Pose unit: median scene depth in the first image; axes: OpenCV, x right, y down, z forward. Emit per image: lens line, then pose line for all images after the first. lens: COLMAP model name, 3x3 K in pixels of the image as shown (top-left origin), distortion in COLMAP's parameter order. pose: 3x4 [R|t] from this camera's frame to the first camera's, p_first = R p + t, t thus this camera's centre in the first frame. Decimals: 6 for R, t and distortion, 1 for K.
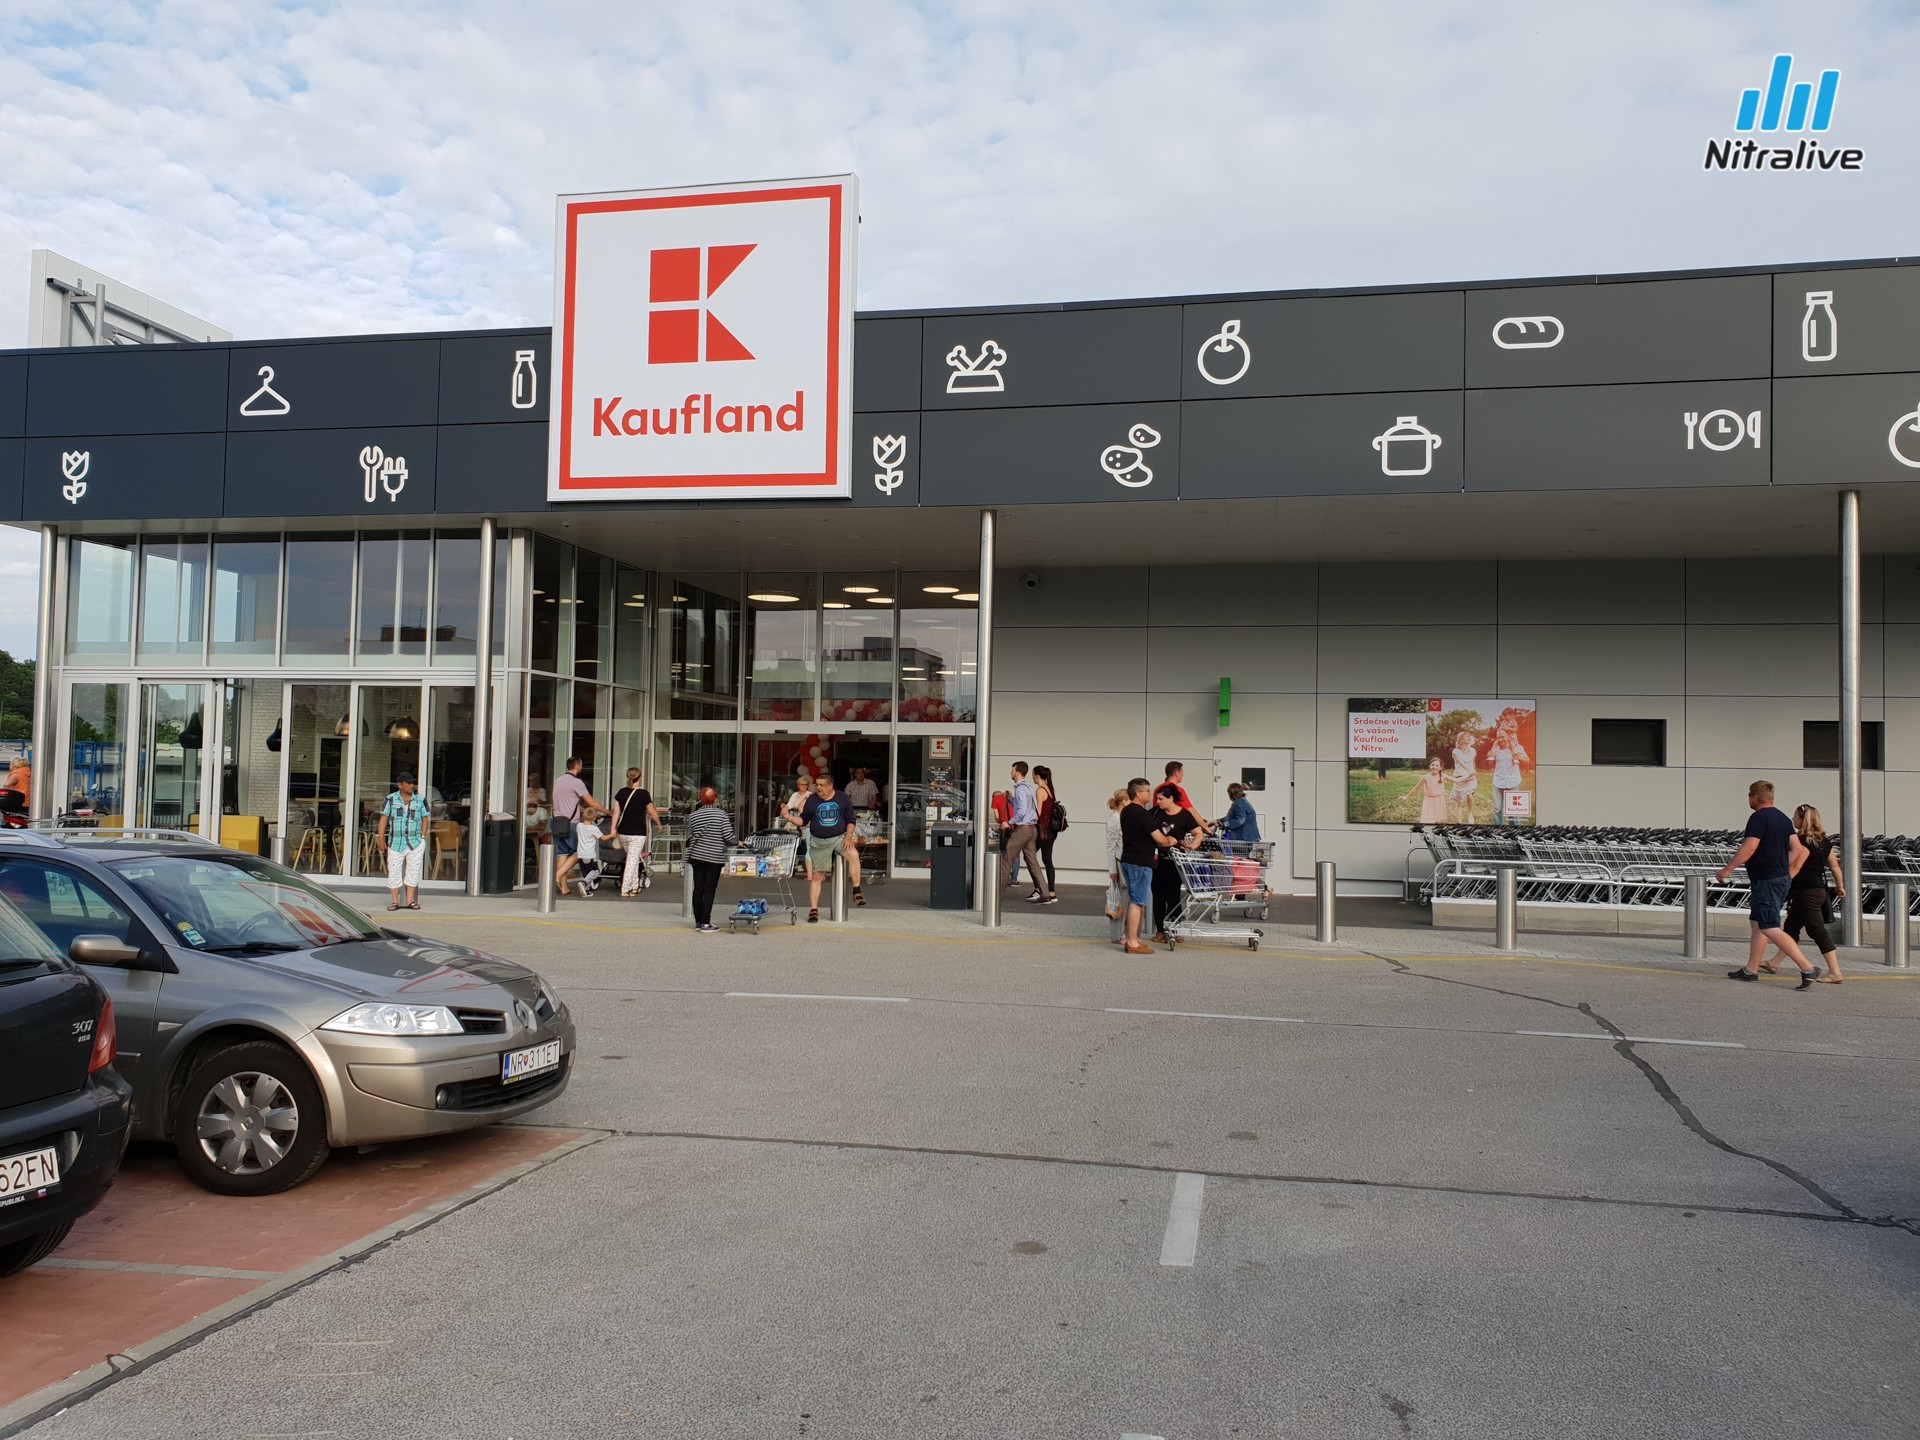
lens RADIAL K [[1447.0, 0, 960.0], [0, 1447.0, 720.0], [0, 0, 1]] dist [0.082997, -0.238832]
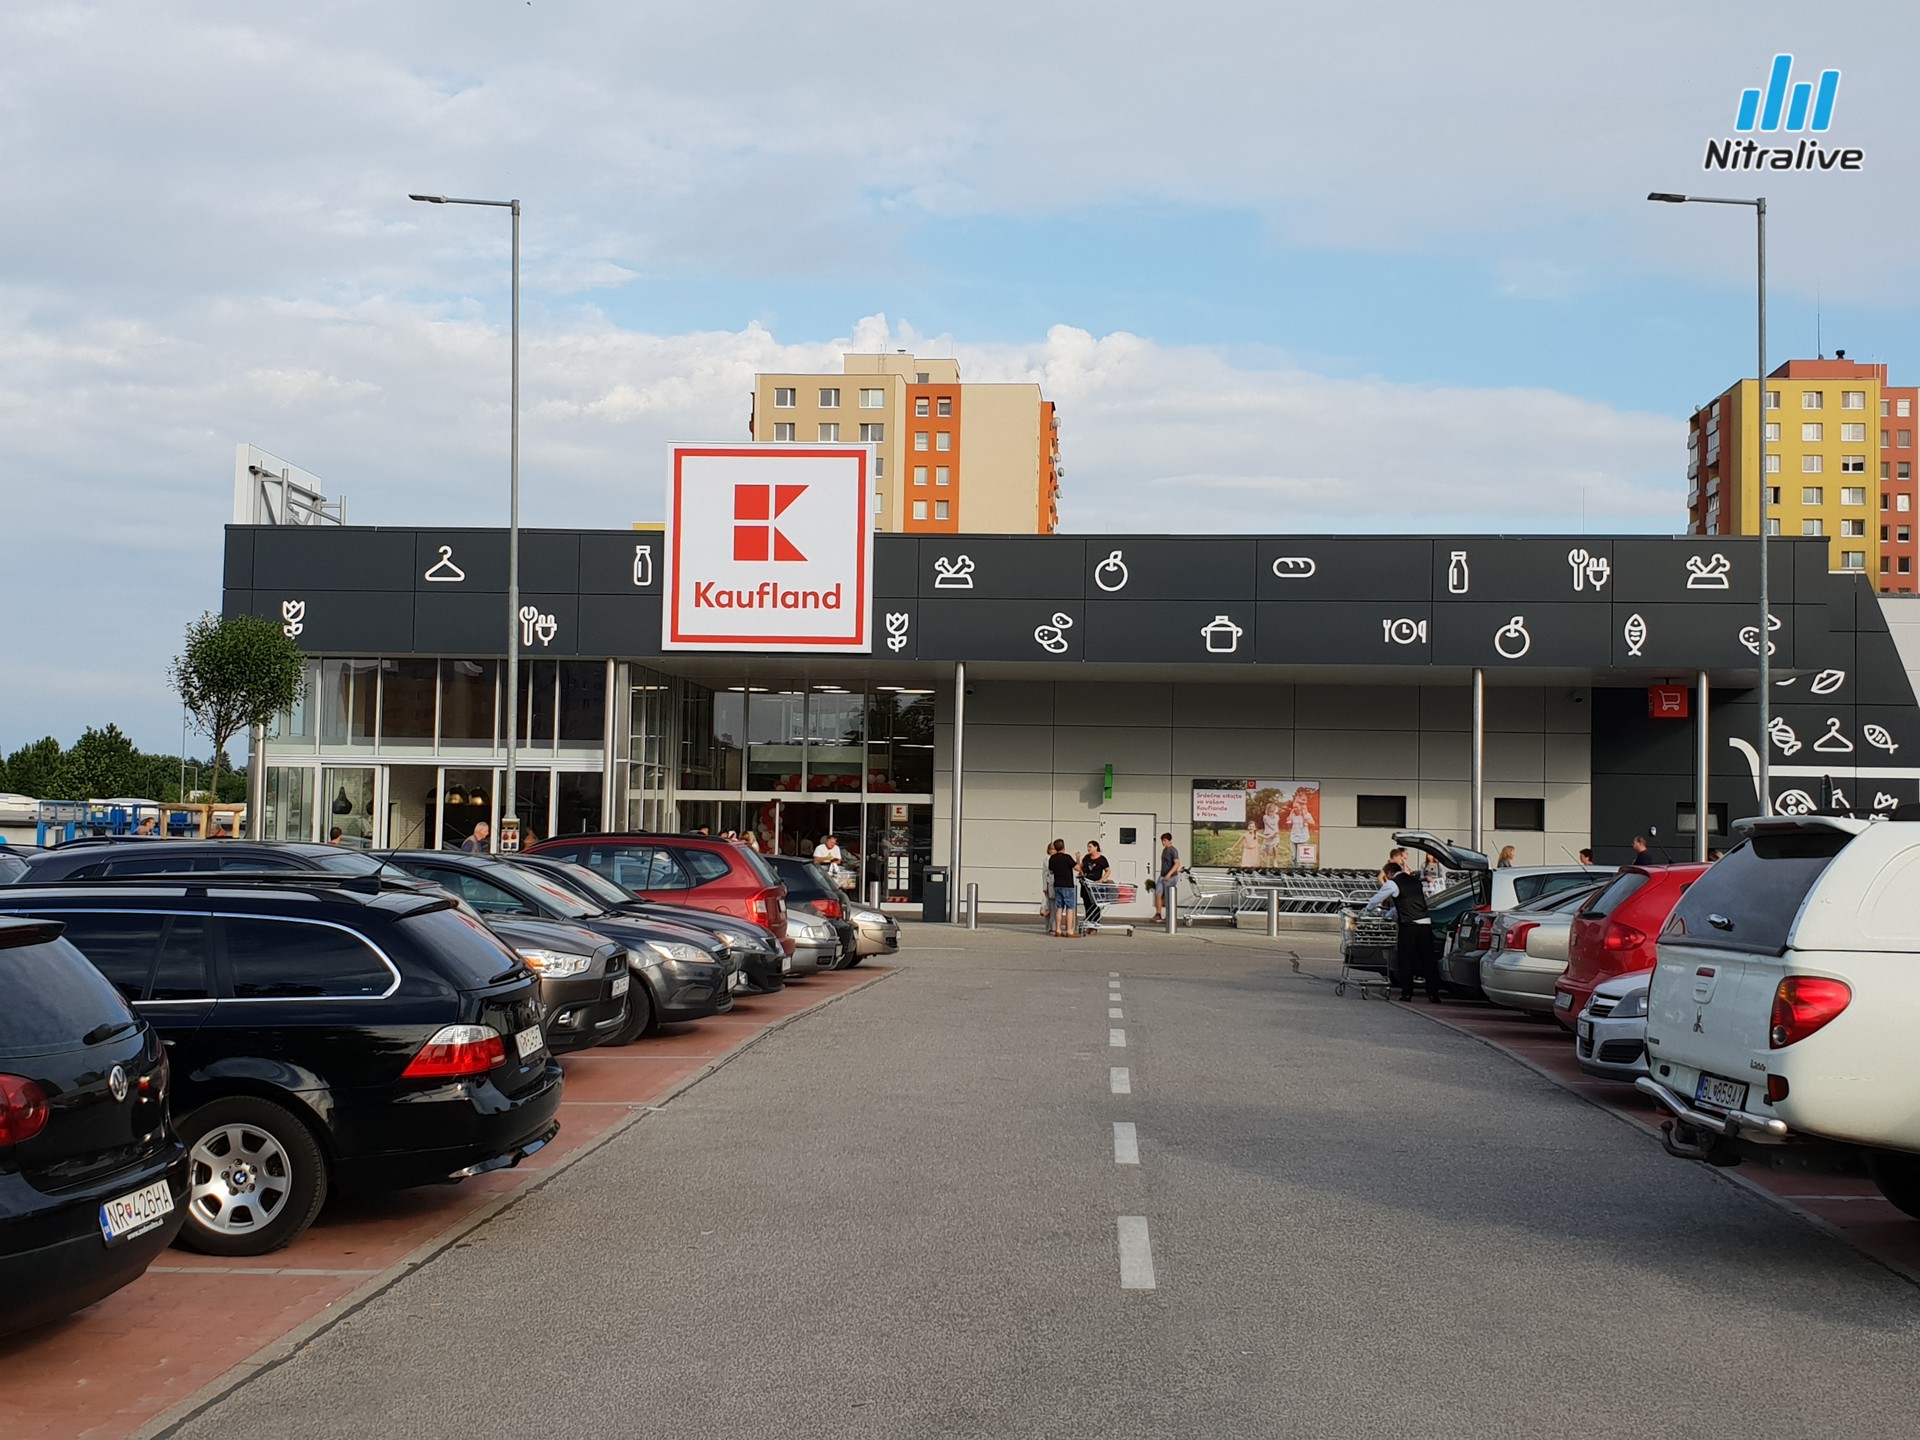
lens RADIAL K [[1995.0, 0, 960.0], [0, 1995.0, 720.0], [0, 0, 1]] dist [0.231841, -0.874143]
pose [[0.992521, 0.006183, 0.121918, -0.233869], [-0.004534, 0.999895, -0.013797, -0.052813], [-0.121990, 0.013141, 0.992444, -1.079694]]
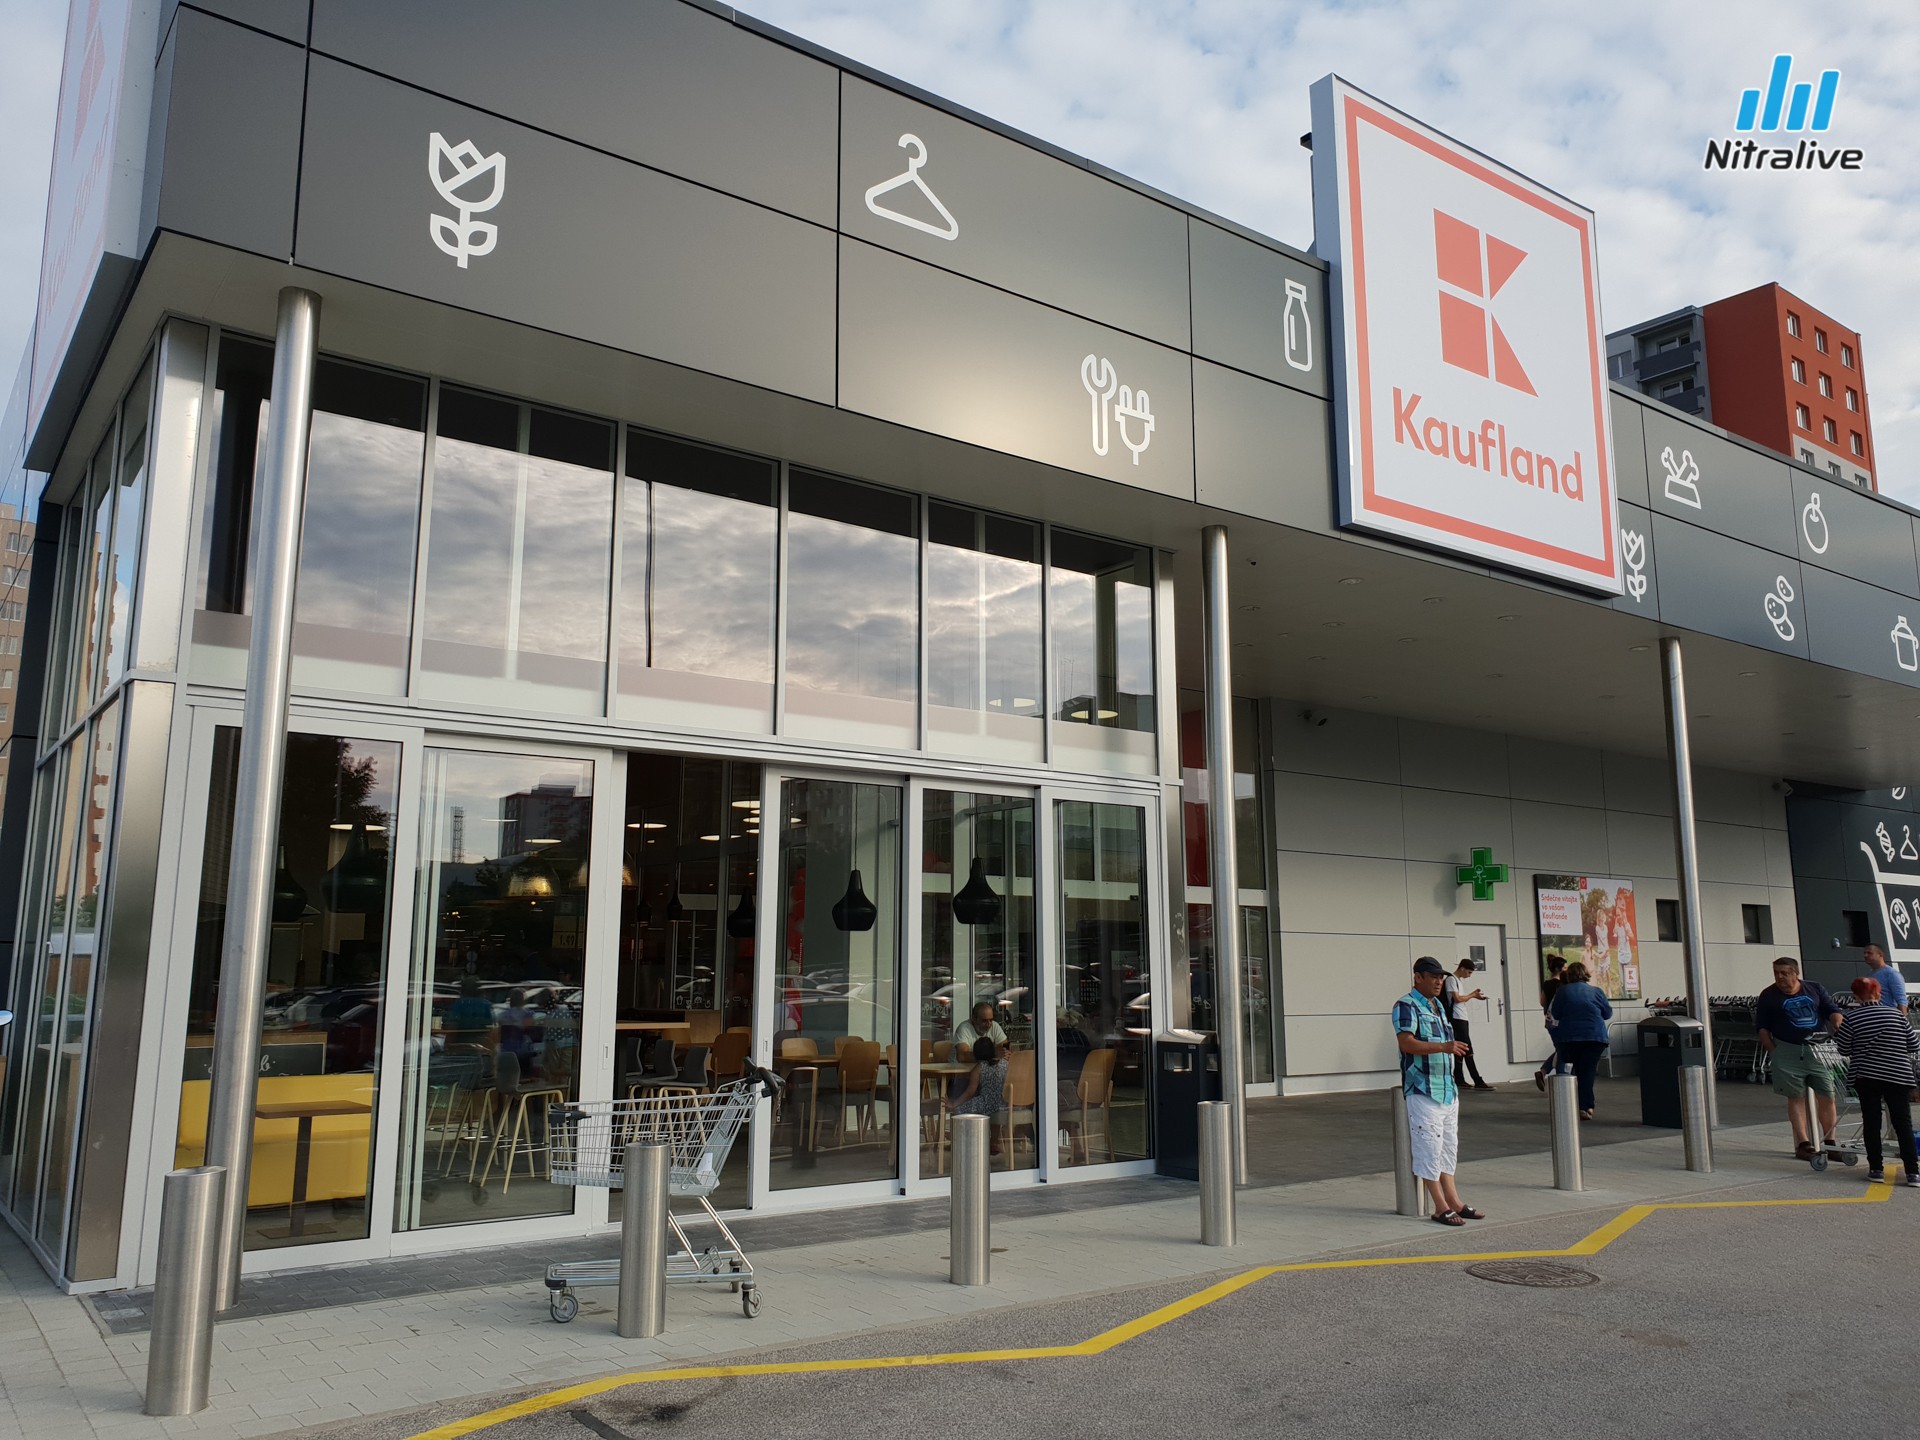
lens RADIAL K [[1447.0, 0, 960.0], [0, 1447.0, 720.0], [0, 0, 1]] dist [0.082997, -0.238832]
pose [[0.679395, 0.106794, 0.725960, -0.861383], [-0.013765, 0.991033, -0.132906, 0.021464], [-0.733644, 0.080303, 0.674773, 0.715380]]
